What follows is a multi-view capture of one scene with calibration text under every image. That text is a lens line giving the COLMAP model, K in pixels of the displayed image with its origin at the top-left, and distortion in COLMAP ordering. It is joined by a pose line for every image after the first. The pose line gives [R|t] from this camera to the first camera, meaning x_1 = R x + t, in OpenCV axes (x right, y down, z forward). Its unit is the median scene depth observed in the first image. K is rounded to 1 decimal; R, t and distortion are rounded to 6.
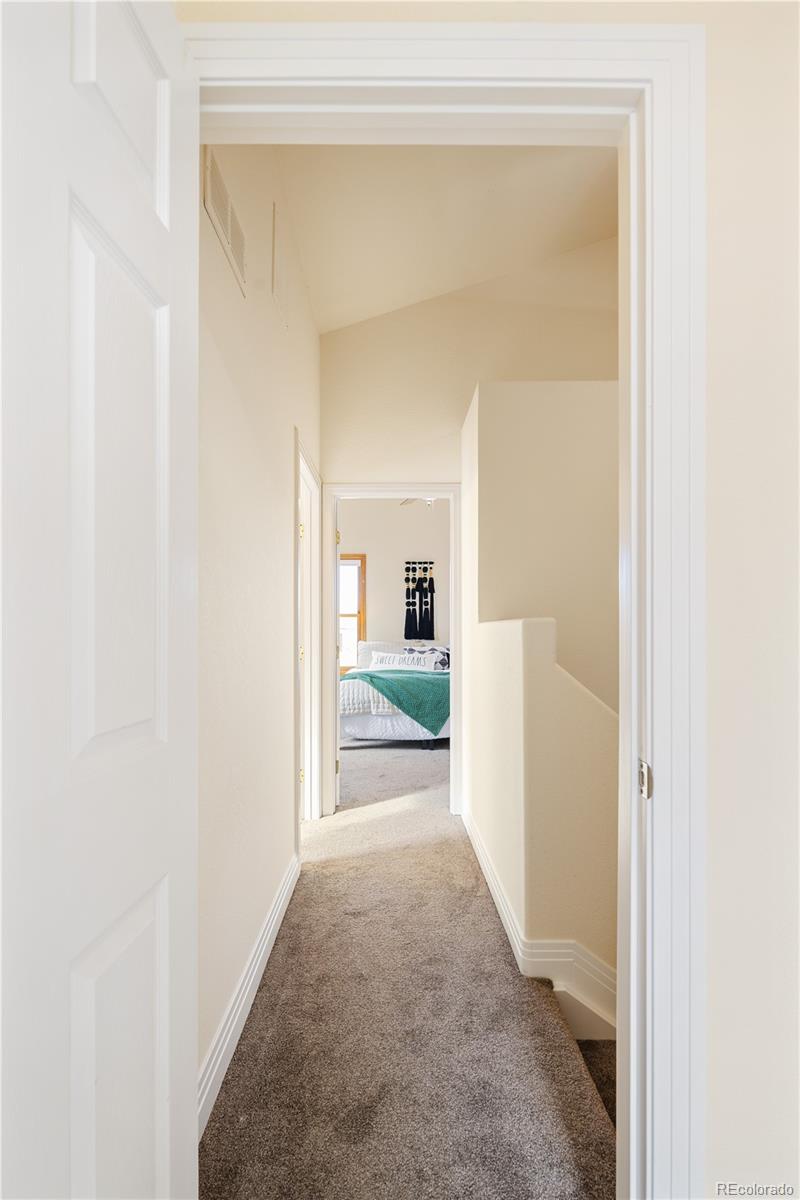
lens RADIAL K [[585.4, 0, 398.6], [0, 585.4, 606.4], [0, 0, 1]] dist [0.002459, 0.000430]
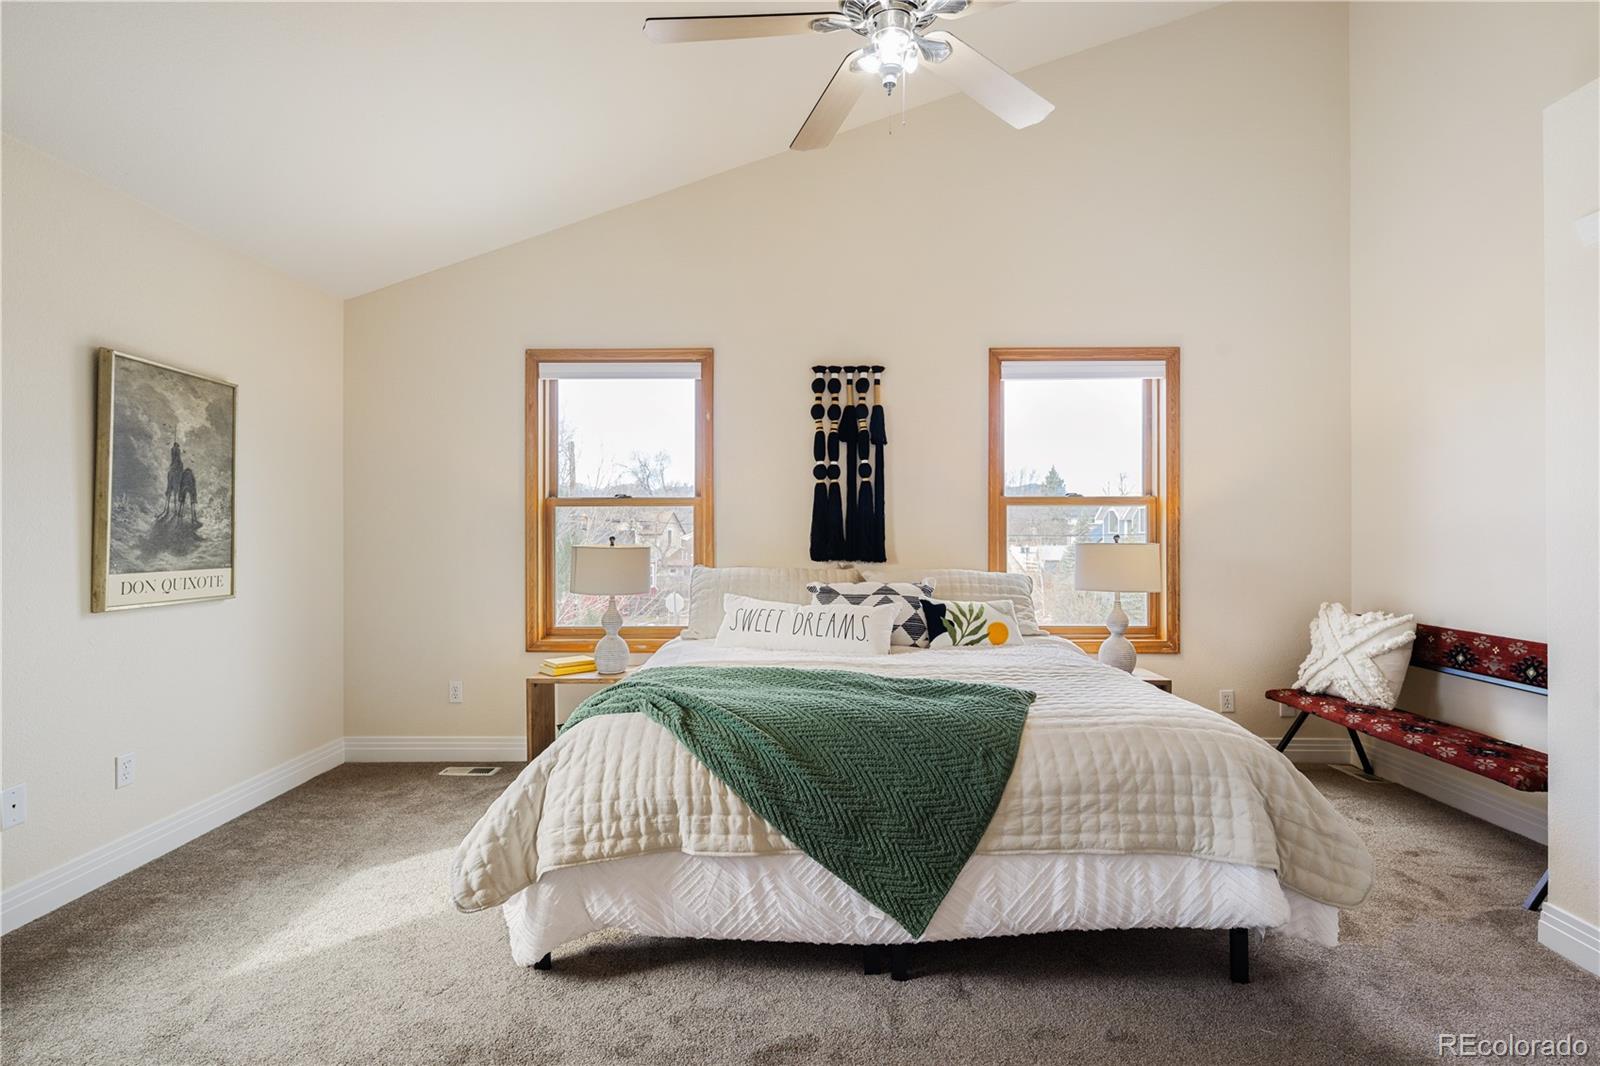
lens RADIAL K [[780.5, 0, 798.9], [0, 780.5, 528.9], [0, 0, 1]] dist [0.002459, 0.000430]
pose [[0.999829, -0.003478, -0.018148, 0.016082], [0.004217, 0.999157, 0.040840, 0.017503], [0.017991, -0.040909, 0.999001, 0.638479]]
